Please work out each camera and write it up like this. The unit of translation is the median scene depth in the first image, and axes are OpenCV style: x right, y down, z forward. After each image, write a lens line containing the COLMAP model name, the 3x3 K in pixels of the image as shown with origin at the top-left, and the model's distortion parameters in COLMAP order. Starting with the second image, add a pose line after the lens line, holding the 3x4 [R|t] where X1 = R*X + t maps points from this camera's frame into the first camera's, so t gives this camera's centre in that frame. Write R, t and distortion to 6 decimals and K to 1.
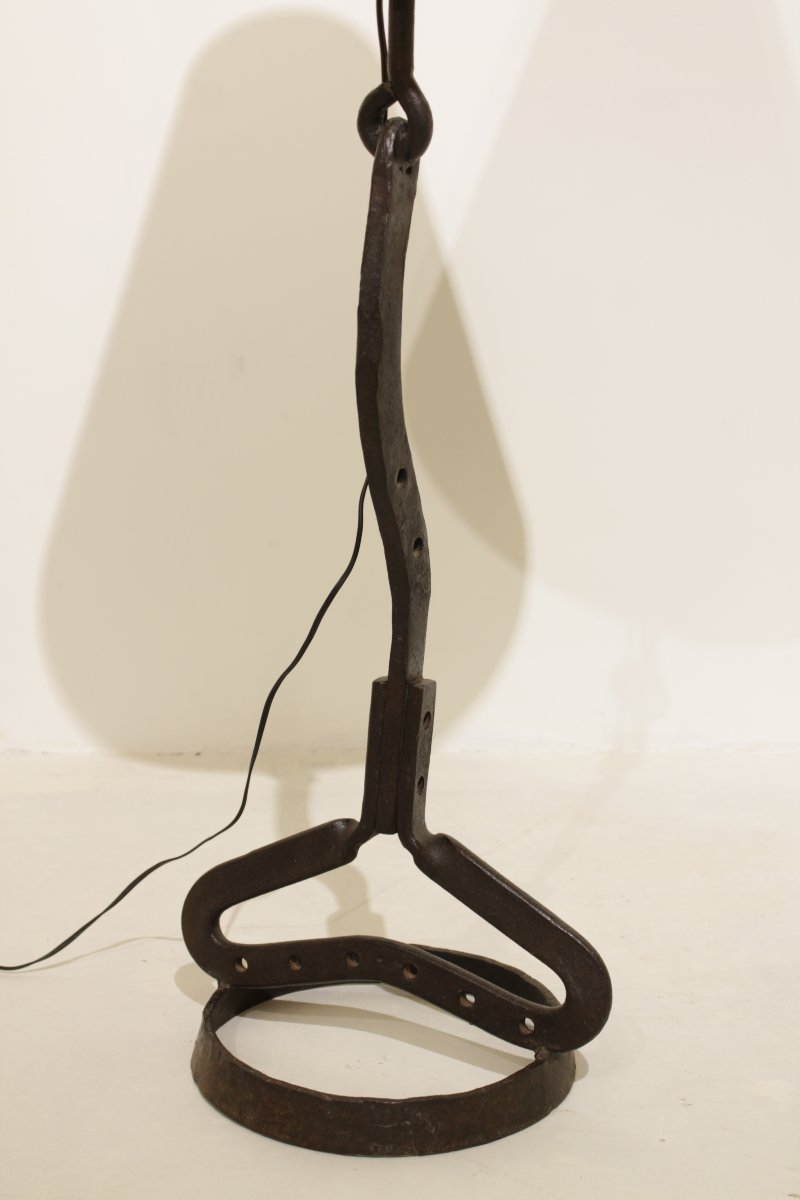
lens RADIAL K [[1890.7, 0, 400.0], [0, 1890.7, 600.0], [0, 0, 1]] dist [-0.059013, -0.060377]
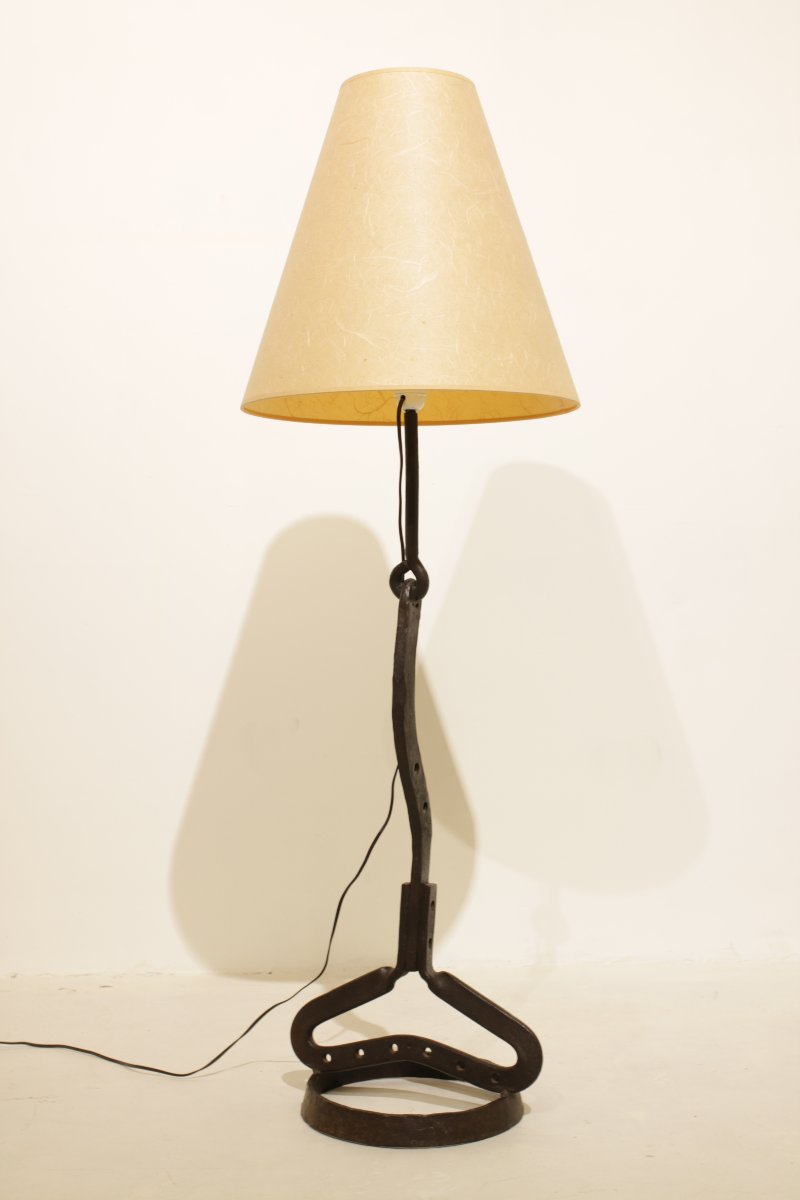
lens RADIAL K [[1337.1, 0, 400.0], [0, 1337.1, 600.0], [0, 0, 1]] dist [-0.122644, 0.006724]
pose [[0.999409, -0.023782, 0.024804, -0.043169], [0.028752, 0.974035, -0.224566, 0.067075], [-0.018819, 0.225147, 0.974143, -0.304812]]
